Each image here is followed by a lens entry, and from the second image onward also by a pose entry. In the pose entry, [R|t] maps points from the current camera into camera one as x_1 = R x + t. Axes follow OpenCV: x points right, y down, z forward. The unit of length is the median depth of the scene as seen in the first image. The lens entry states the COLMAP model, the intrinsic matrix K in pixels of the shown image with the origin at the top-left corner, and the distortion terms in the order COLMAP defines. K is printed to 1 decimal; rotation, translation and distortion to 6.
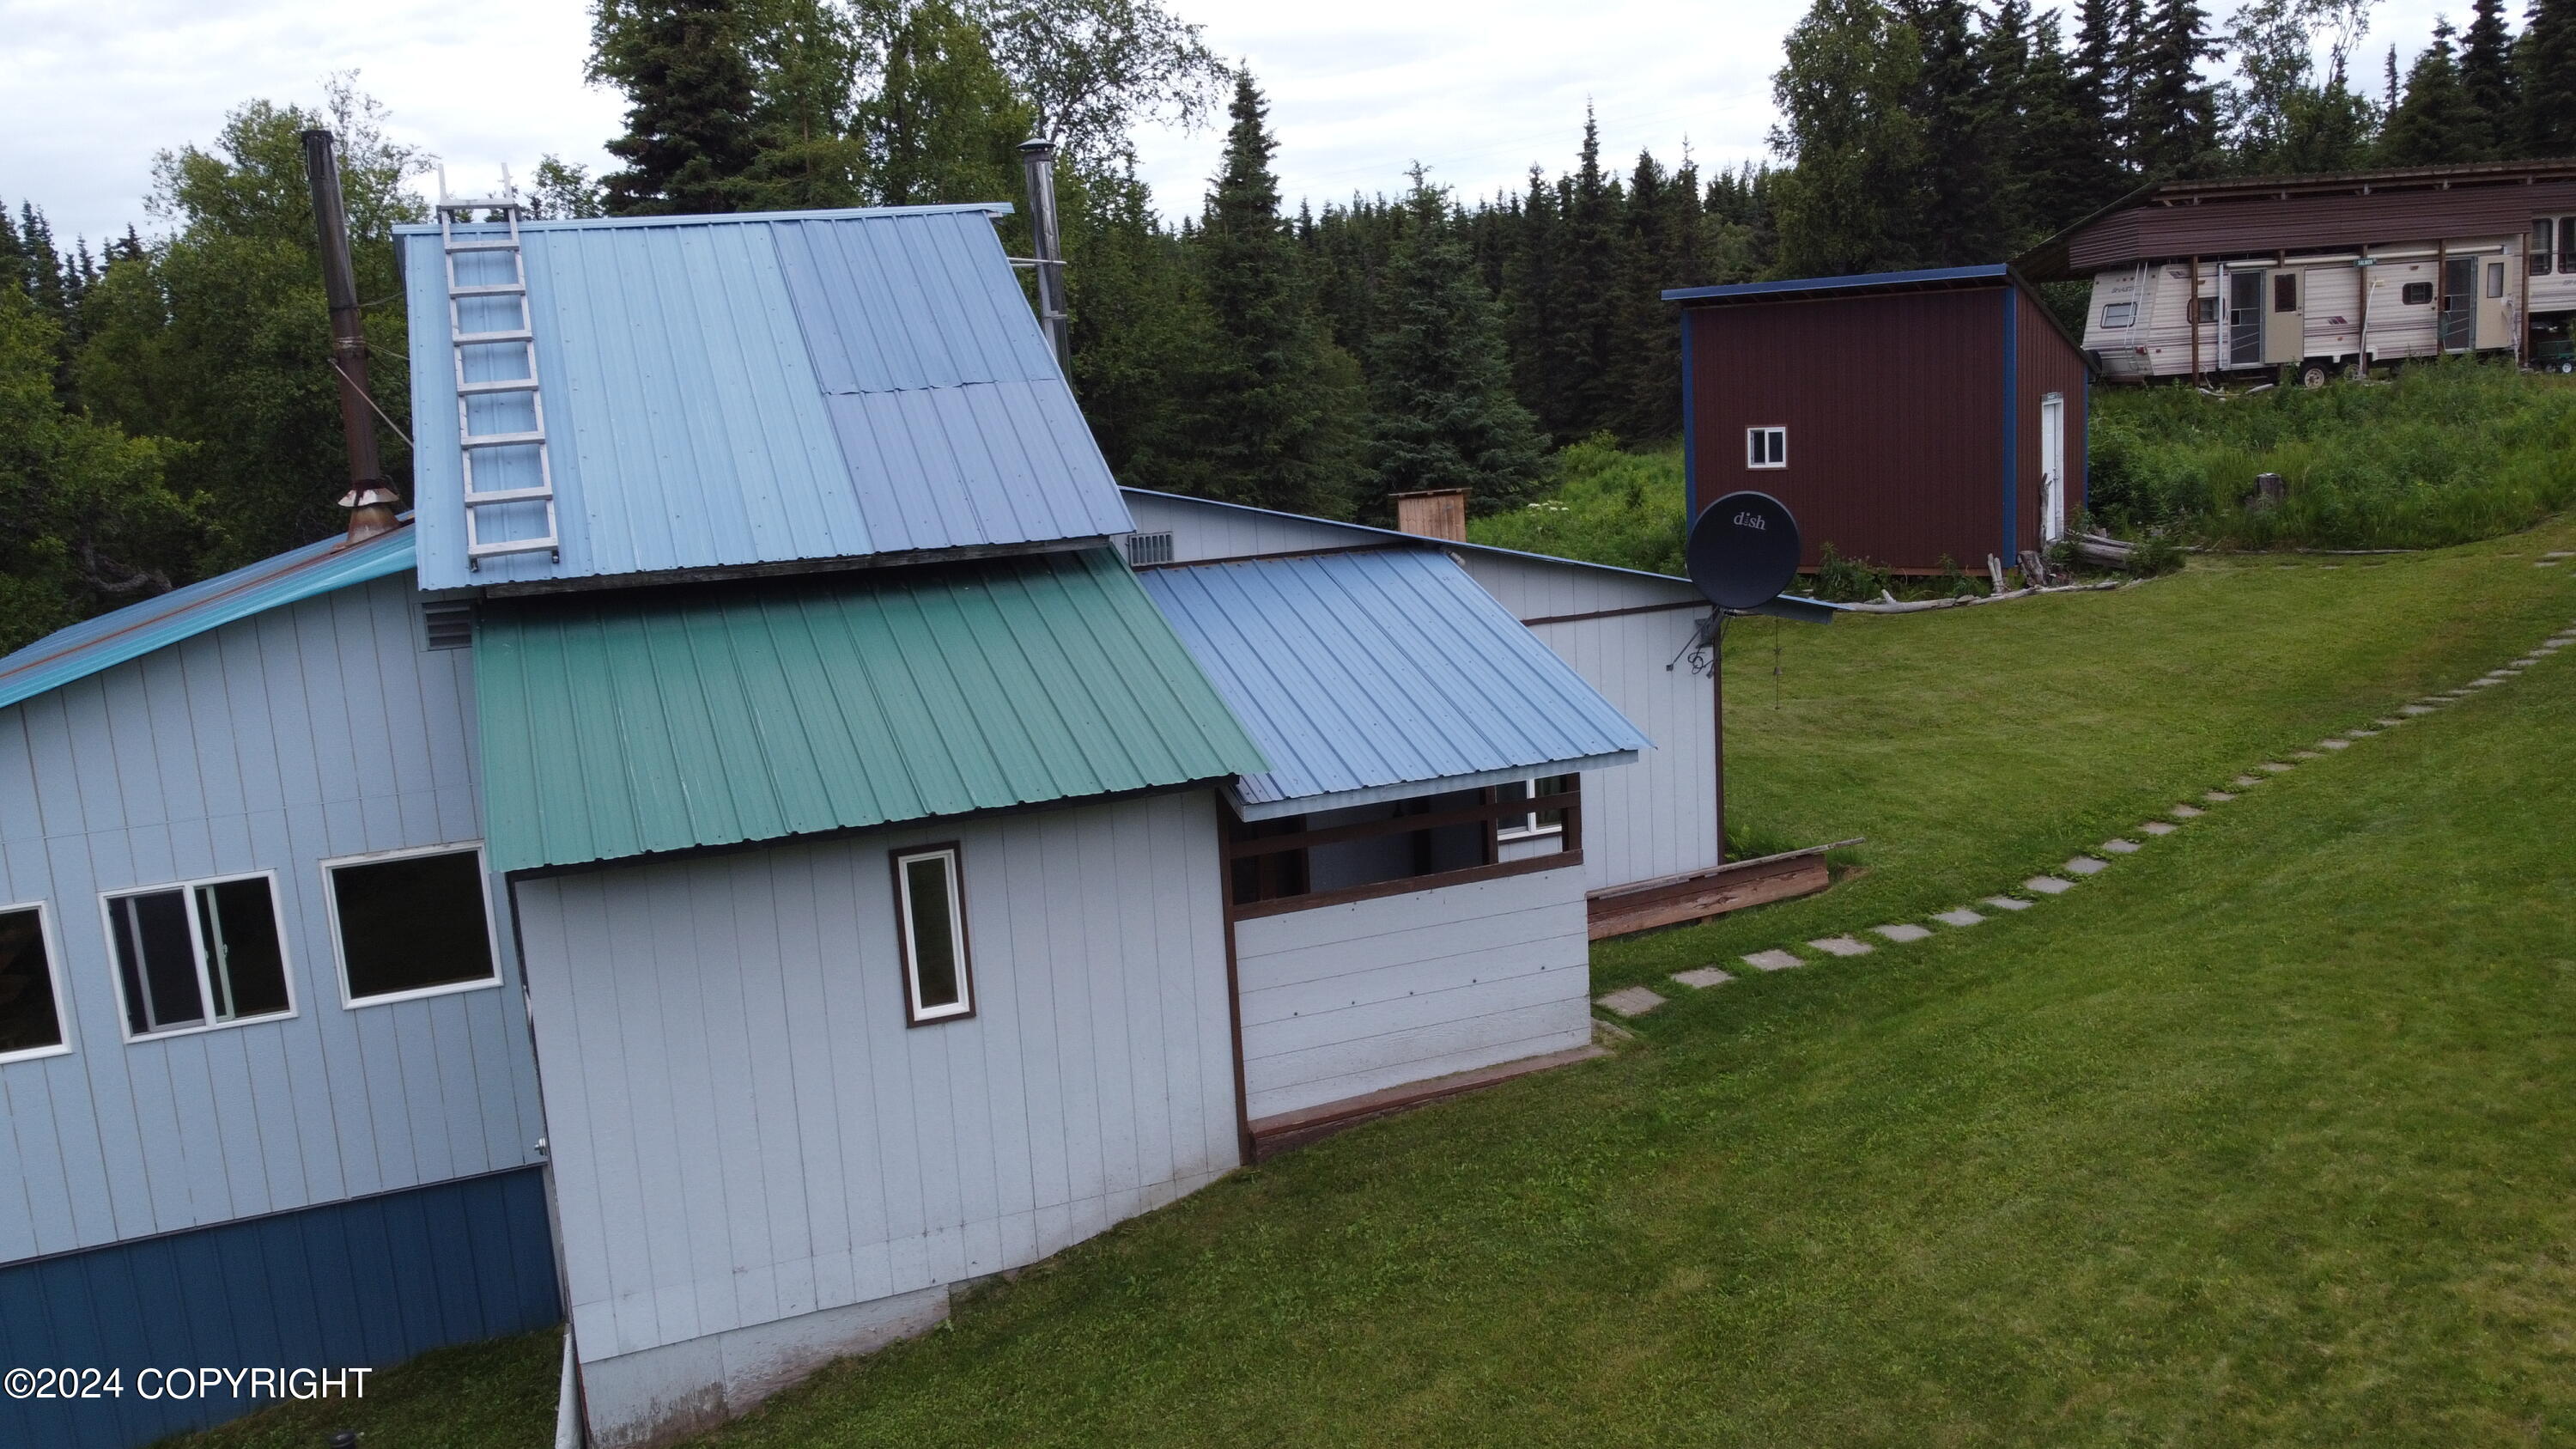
lens RADIAL K [[1958.7, 0, 1281.8], [0, 1958.7, 719.1], [0, 0, 1]] dist [0.017042, -0.016366]
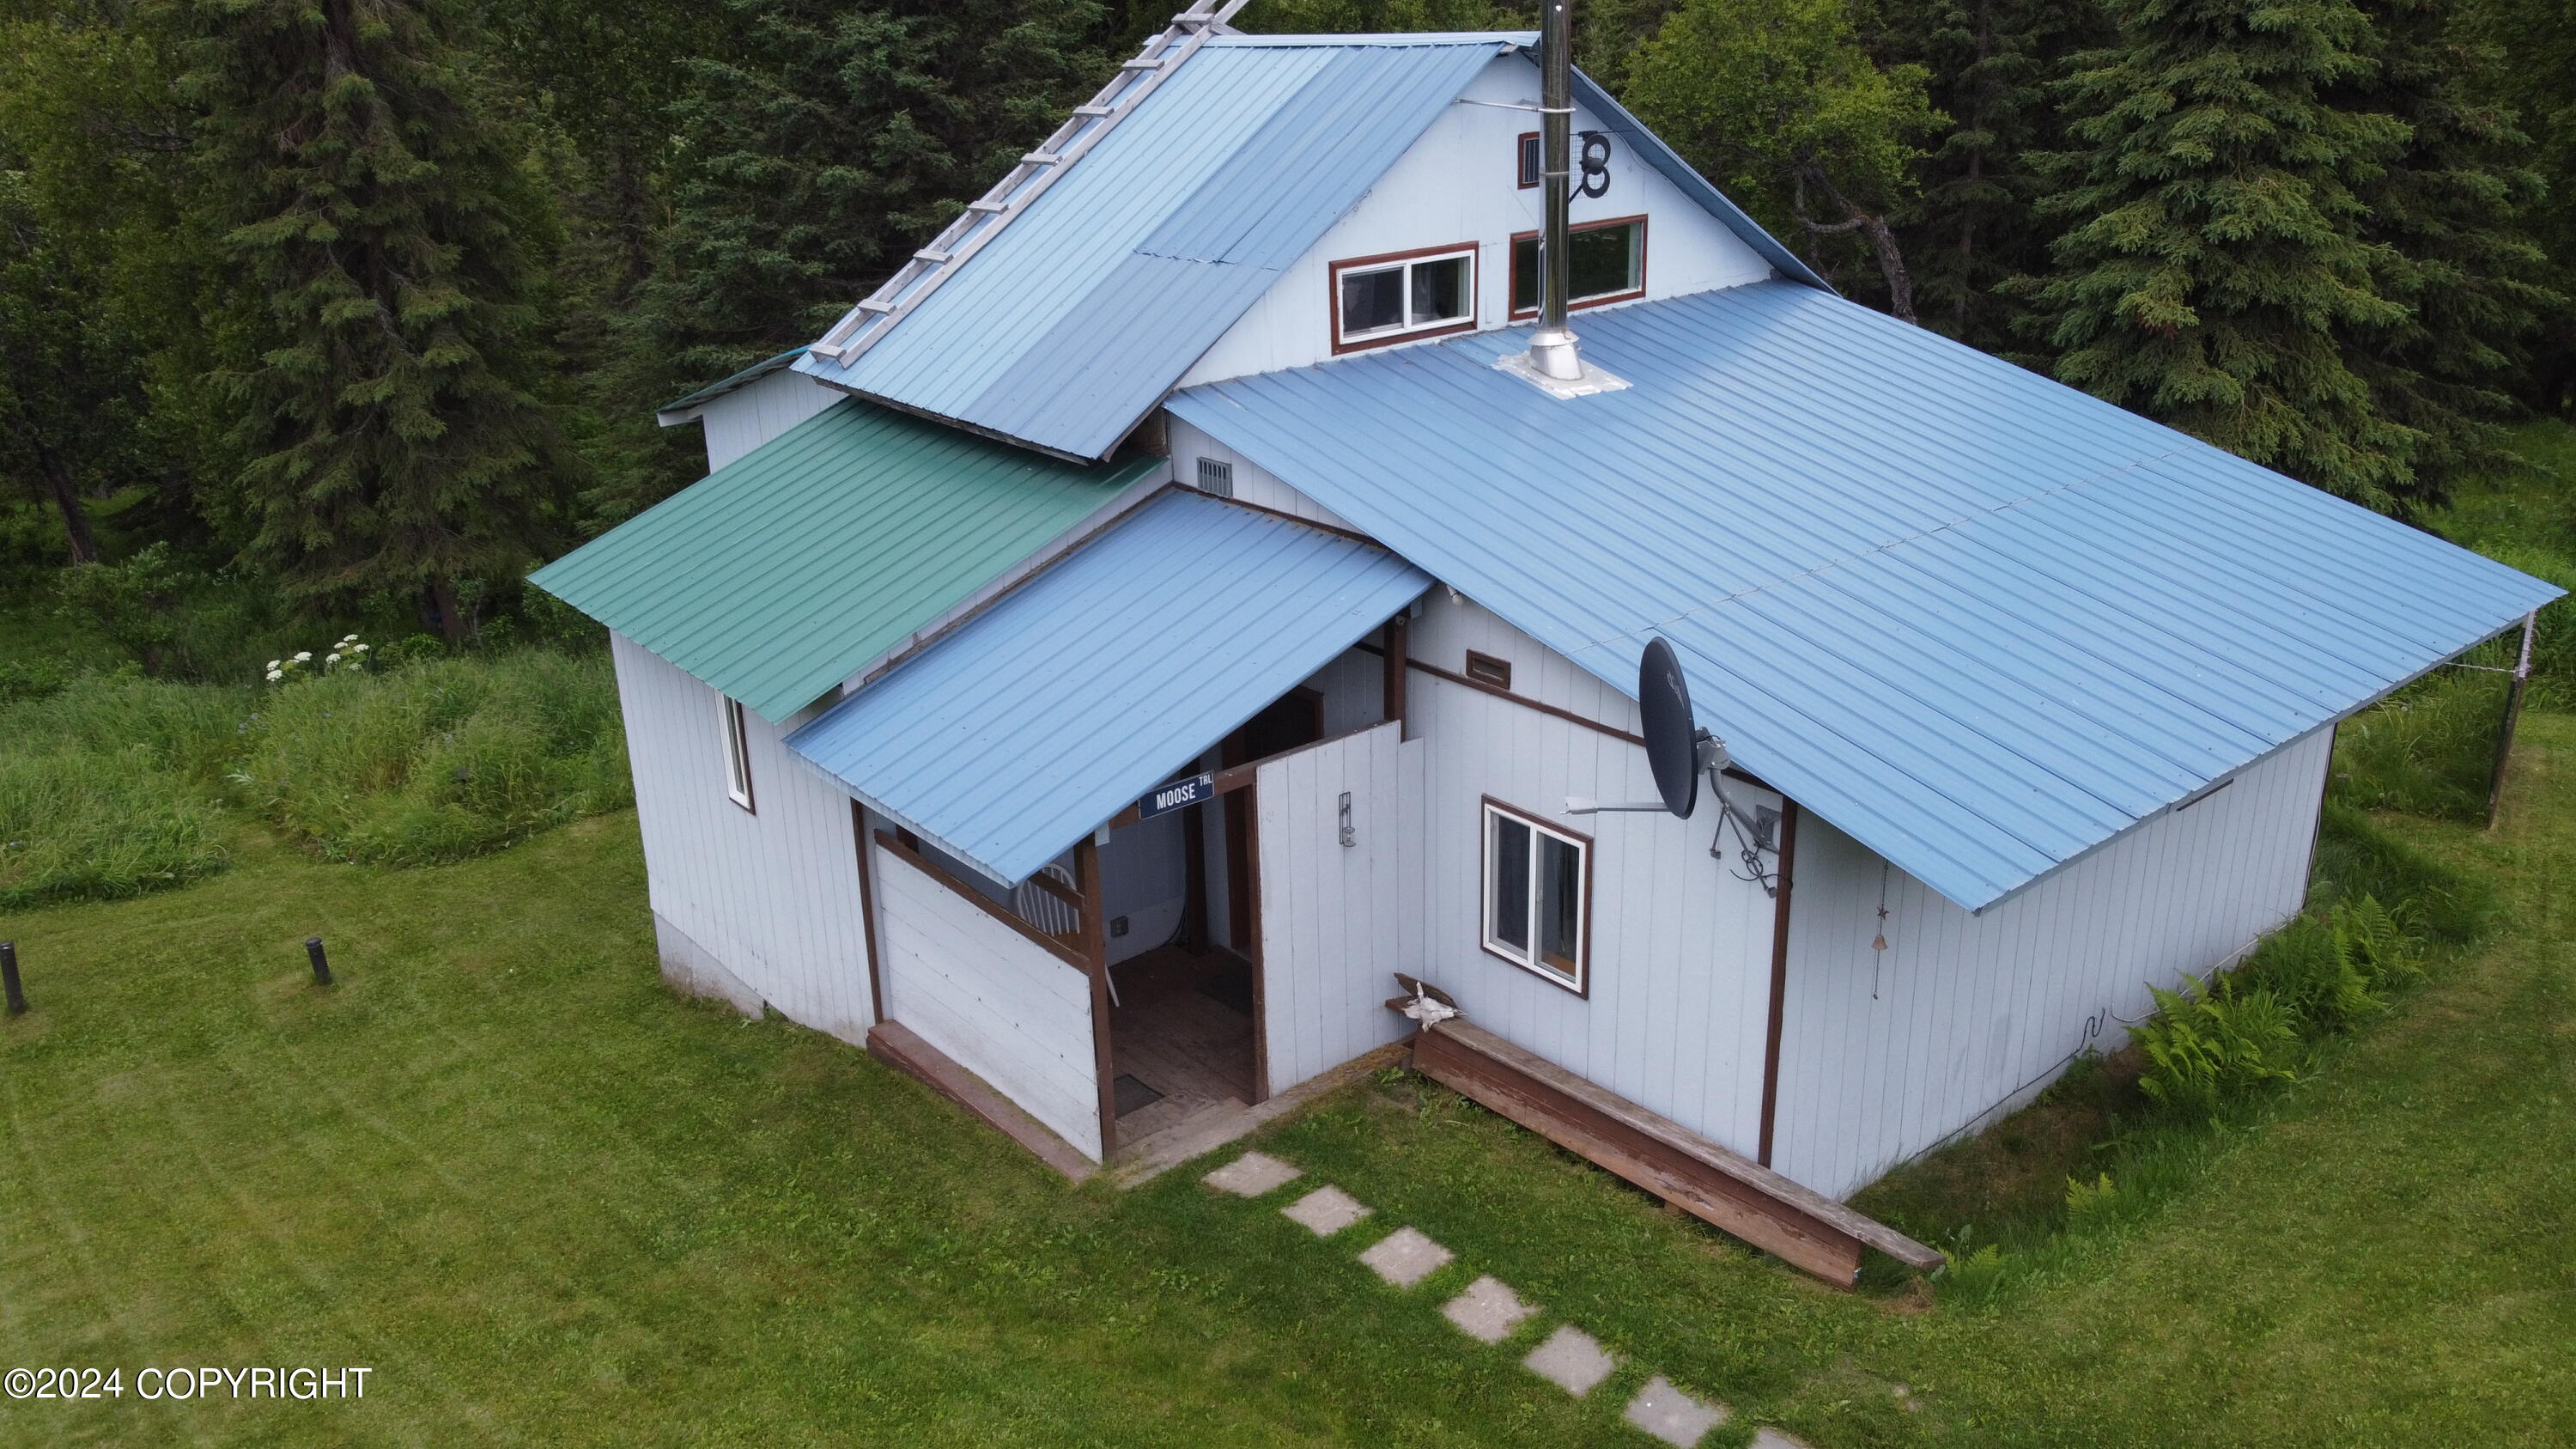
lens RADIAL K [[1958.7, 0, 1286.5], [0, 1958.7, 733.0], [0, 0, 1]] dist [0.017042, -0.016366]
pose [[0.319780, 0.384537, -0.865952, 0.715883], [-0.163167, 0.922637, 0.349454, -0.274295], [0.933337, 0.029546, 0.357784, 0.626931]]
